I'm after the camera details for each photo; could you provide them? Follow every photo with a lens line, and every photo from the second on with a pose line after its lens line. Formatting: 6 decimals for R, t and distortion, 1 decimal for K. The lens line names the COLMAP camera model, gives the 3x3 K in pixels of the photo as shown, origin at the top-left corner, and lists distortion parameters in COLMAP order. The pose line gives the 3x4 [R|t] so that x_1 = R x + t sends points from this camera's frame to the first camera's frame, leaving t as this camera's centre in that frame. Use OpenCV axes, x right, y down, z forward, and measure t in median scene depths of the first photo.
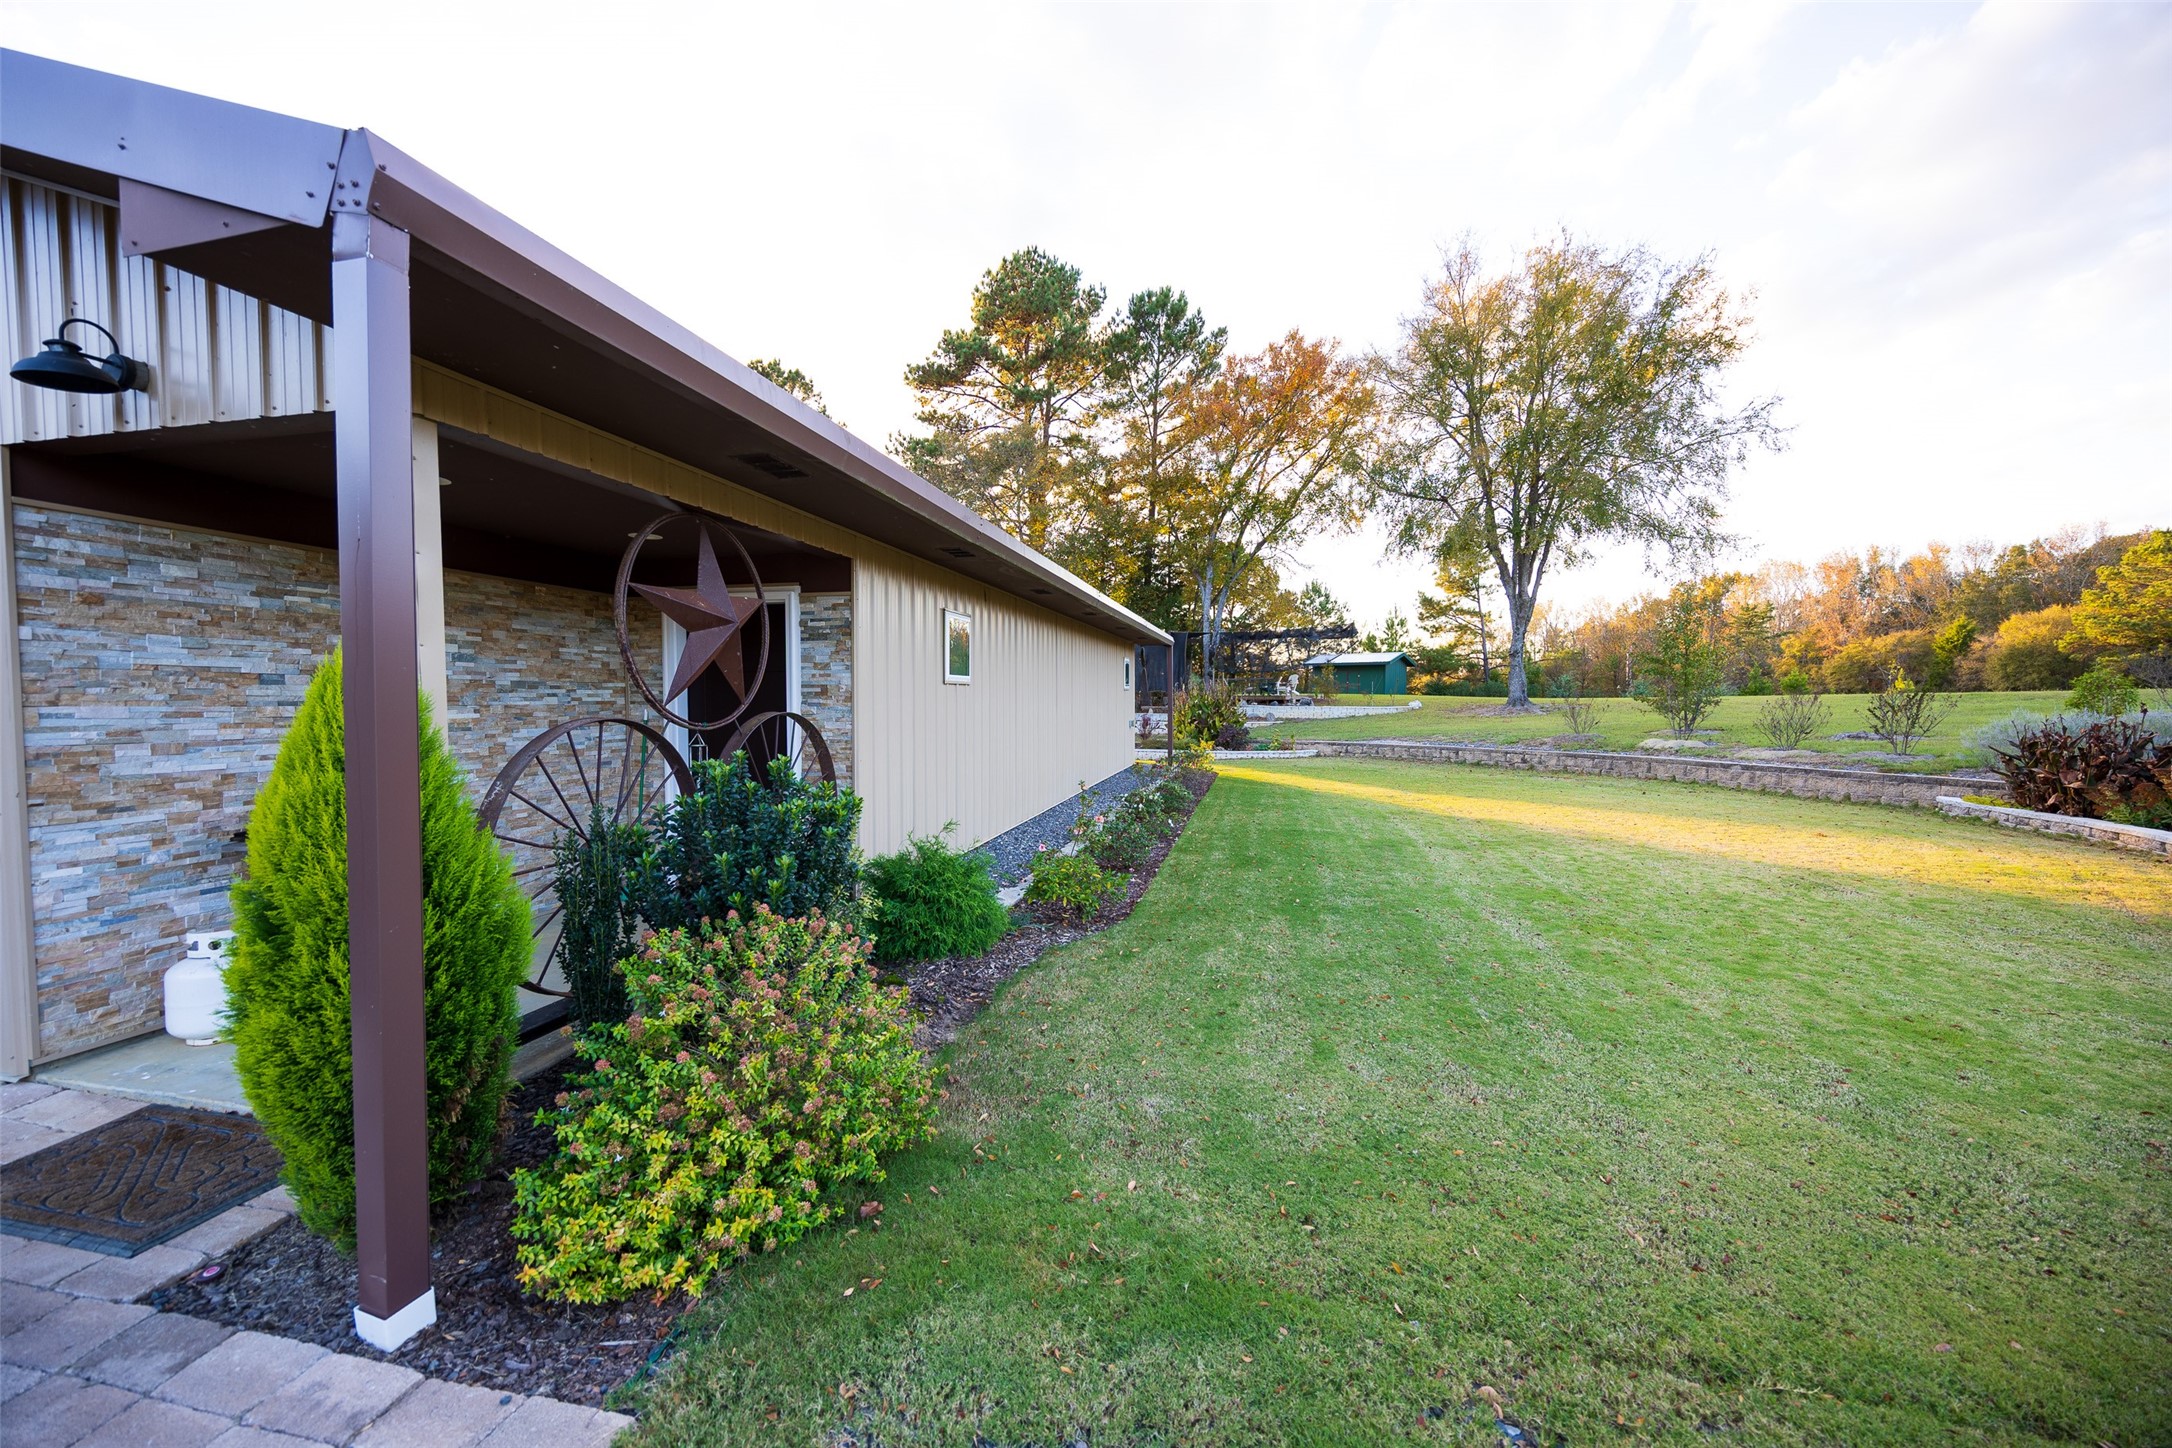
lens RADIAL K [[824.4, 0, 1085.7], [0, 824.4, 717.2], [0, 0, 1]] dist [-0.003473, 0.000124]
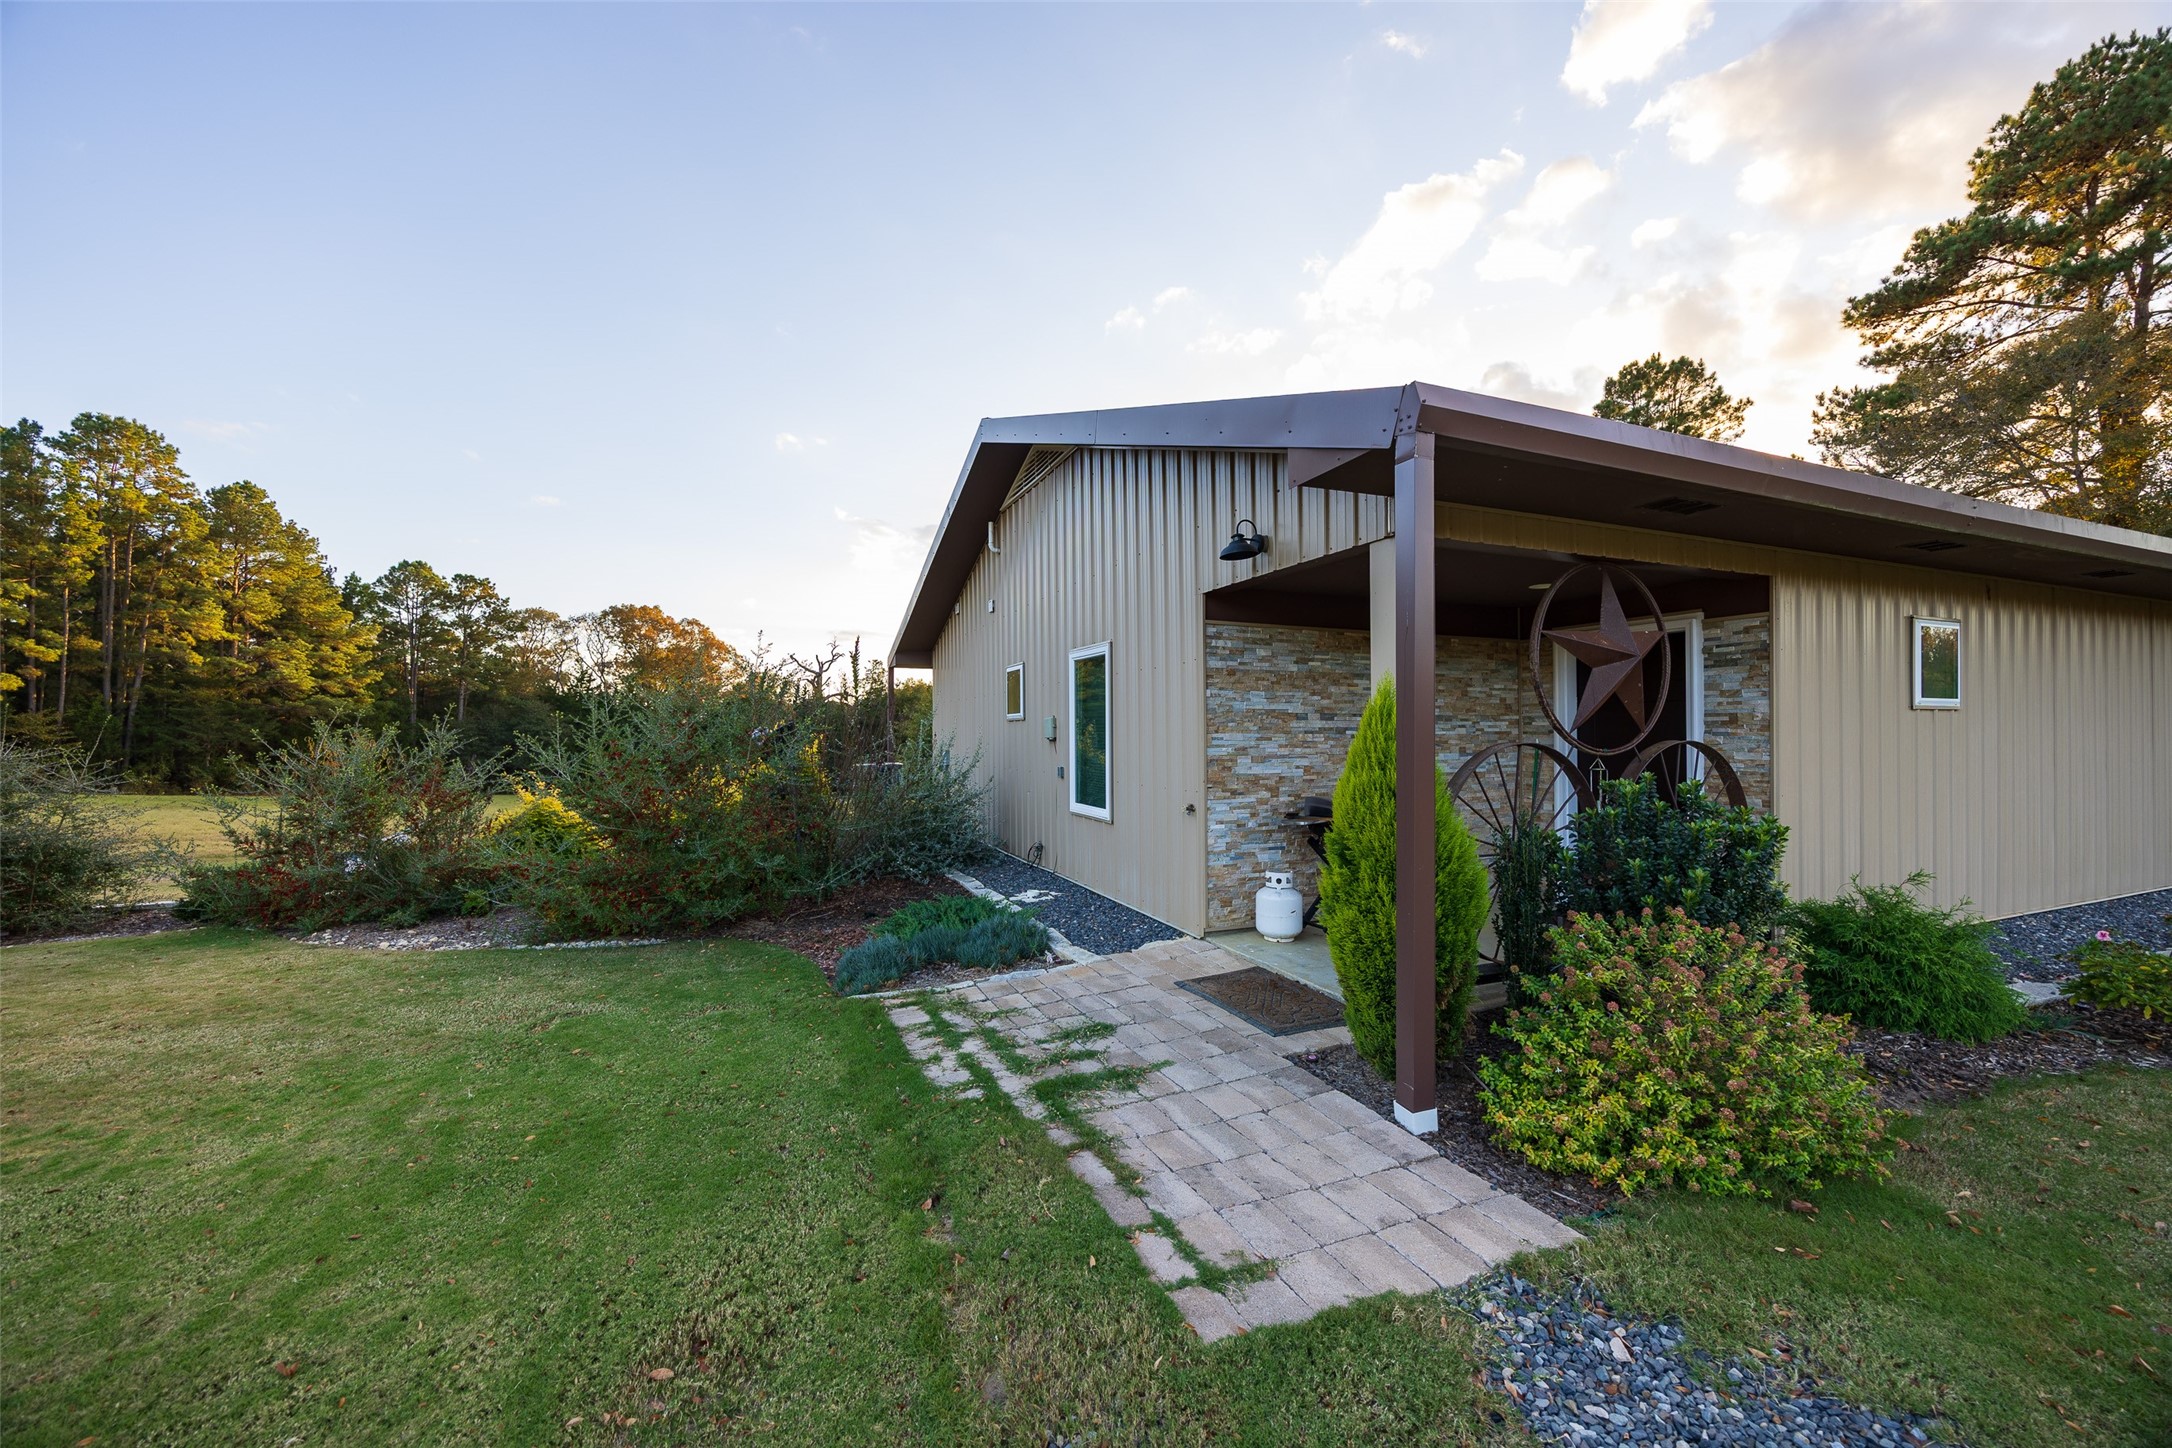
lens RADIAL K [[824.4, 0, 1078.7], [0, 824.4, 730.7], [0, 0, 1]] dist [-0.003473, 0.000124]
pose [[0.567813, -0.005660, -0.823138, 0.040463], [-0.016199, 0.999706, -0.018048, 0.012435], [0.822998, 0.023582, 0.567554, -0.187030]]
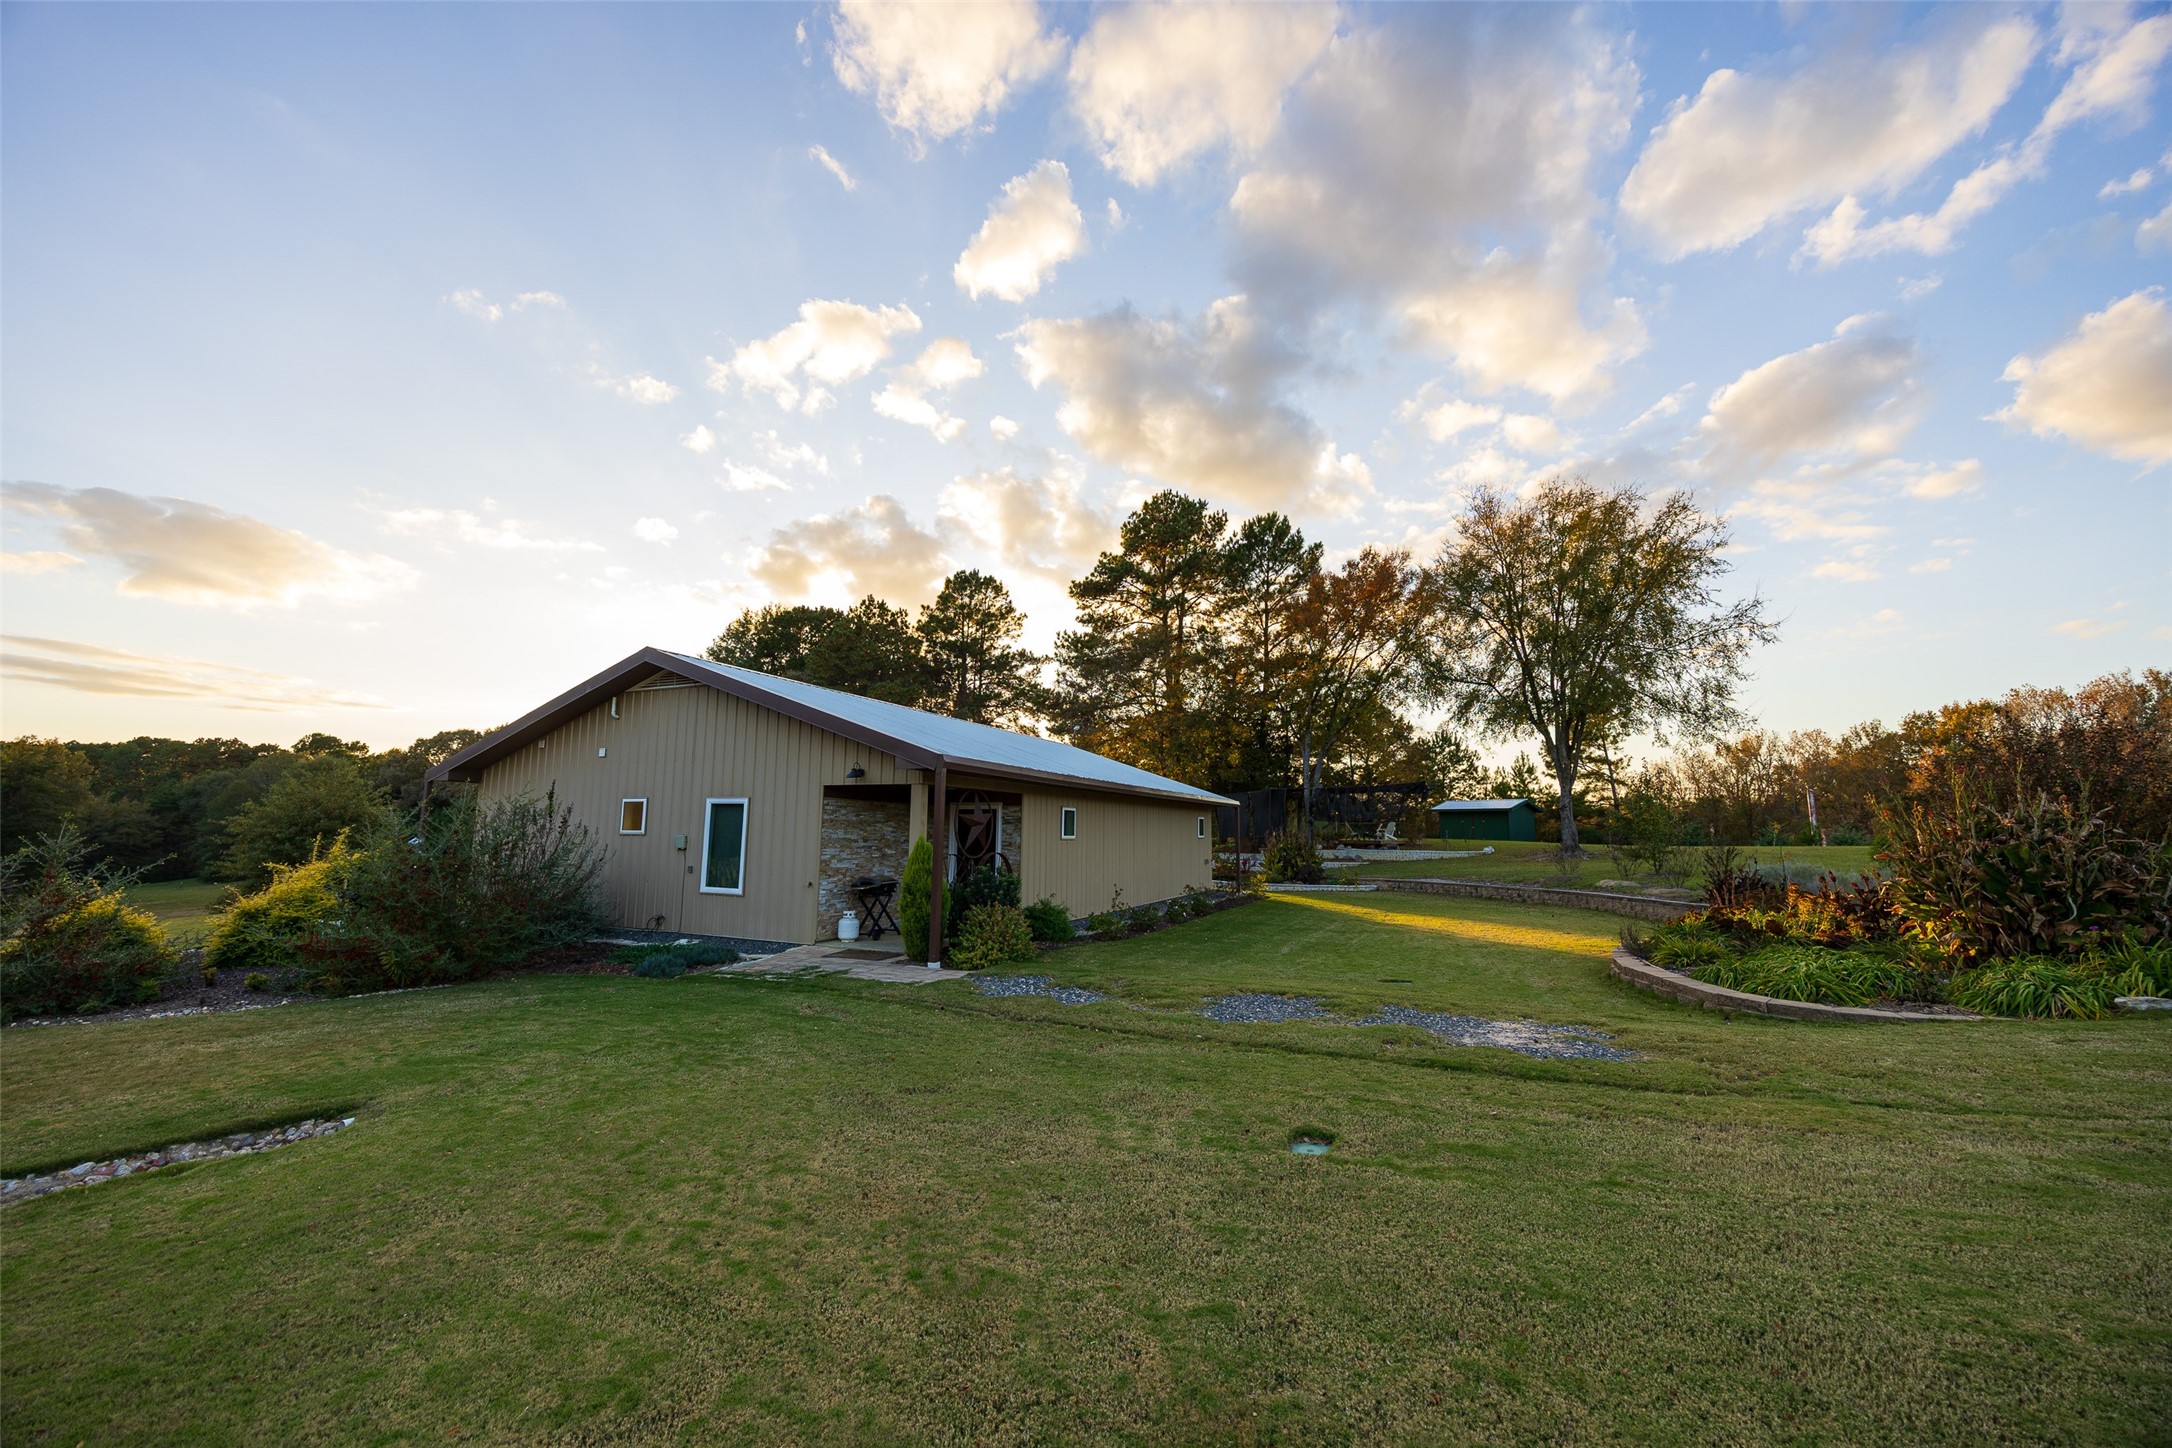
lens RADIAL K [[824.4, 0, 1086.3], [0, 824.4, 723.9], [0, 0, 1]] dist [-0.003473, 0.000124]
pose [[0.979077, -0.016662, -0.202809, 0.535474], [-0.015457, 0.987674, -0.155760, -0.005844], [0.202904, 0.155636, 0.966751, -1.808390]]
